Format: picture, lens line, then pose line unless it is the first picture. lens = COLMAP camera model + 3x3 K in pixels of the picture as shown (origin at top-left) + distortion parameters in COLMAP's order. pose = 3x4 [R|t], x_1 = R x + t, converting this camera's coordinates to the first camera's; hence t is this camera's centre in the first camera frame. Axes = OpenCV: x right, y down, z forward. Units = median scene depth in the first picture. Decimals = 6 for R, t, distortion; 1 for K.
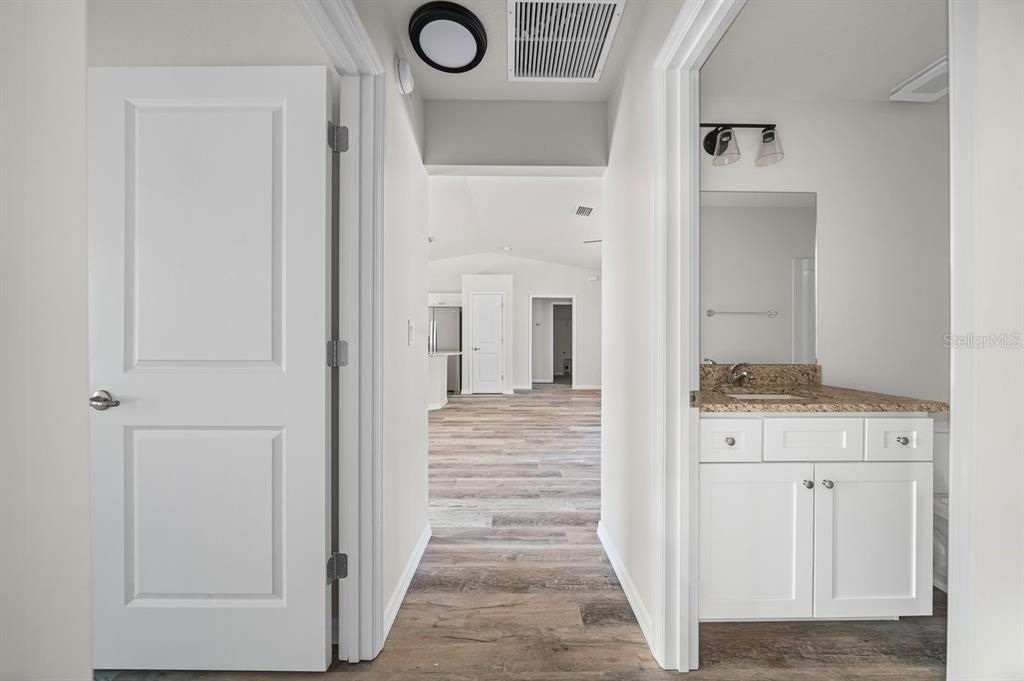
lens RADIAL K [[353.6, 0, 513.4], [0, 353.6, 338.8], [0, 0, 1]] dist [-0.007832, 0.000165]
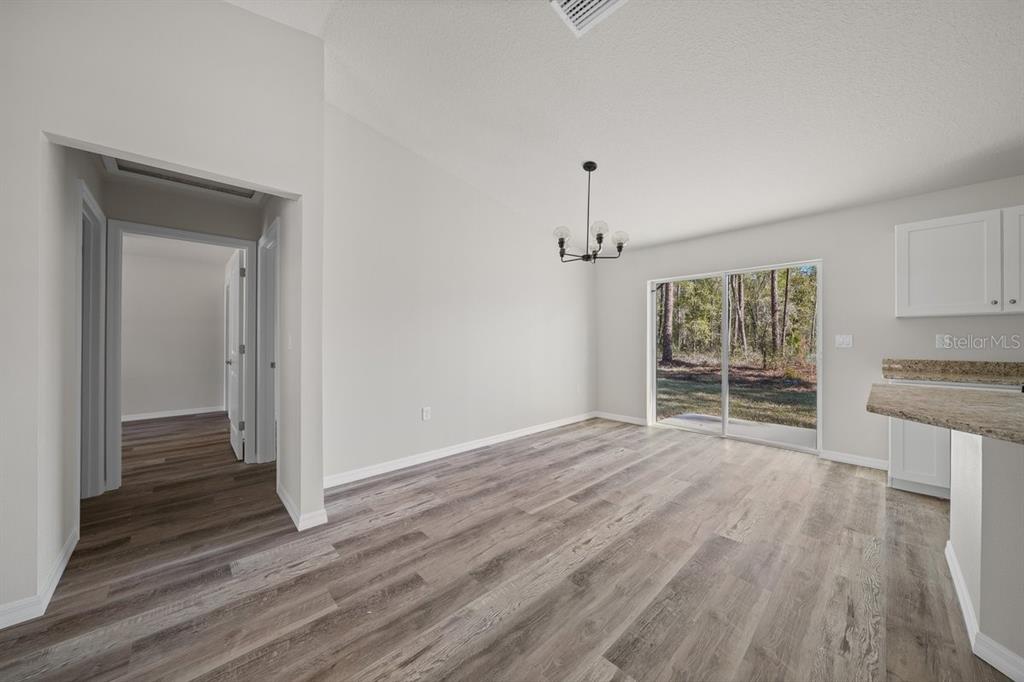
lens RADIAL K [[353.6, 0, 513.4], [0, 353.6, 339.3], [0, 0, 1]] dist [-0.007832, 0.000165]
pose [[-0.729746, -0.006856, -0.683684, 0.017425], [-0.003801, 0.999975, -0.005971, -0.012405], [0.683708, -0.001758, -0.729754, 1.629594]]
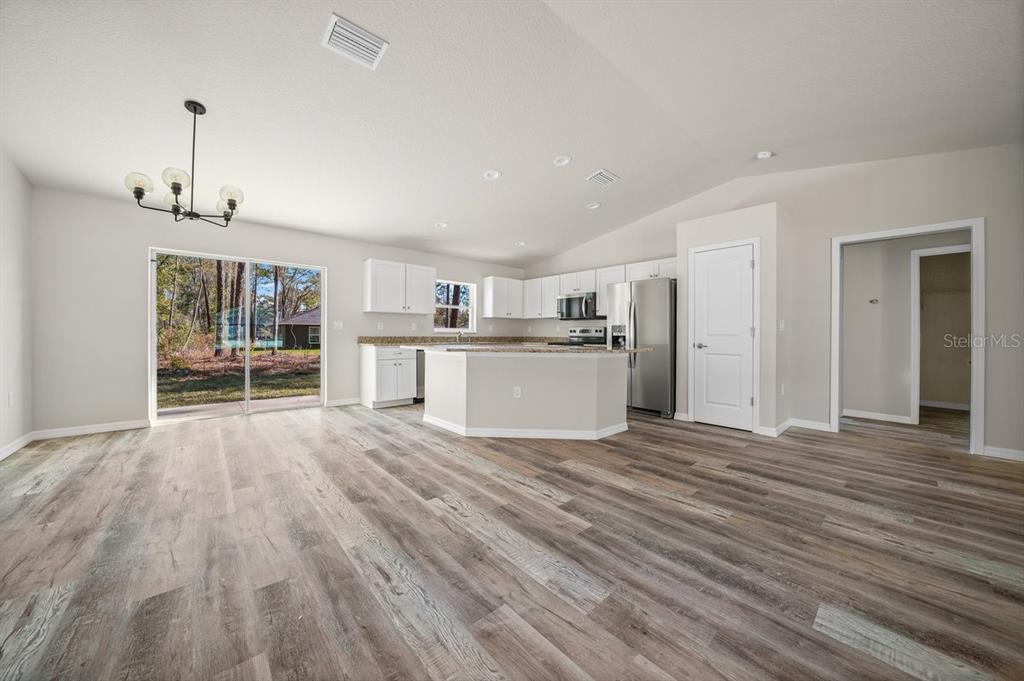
lens RADIAL K [[355.2, 0, 512.0], [0, 355.2, 340.5], [0, 0, 1]] dist [-0.023975, 0.000223]
pose [[0.658262, 0.012809, -0.752680, 0.331730], [-0.004689, 0.999906, 0.012914, 0.033834], [0.752774, -0.004972, 0.658260, 0.988351]]
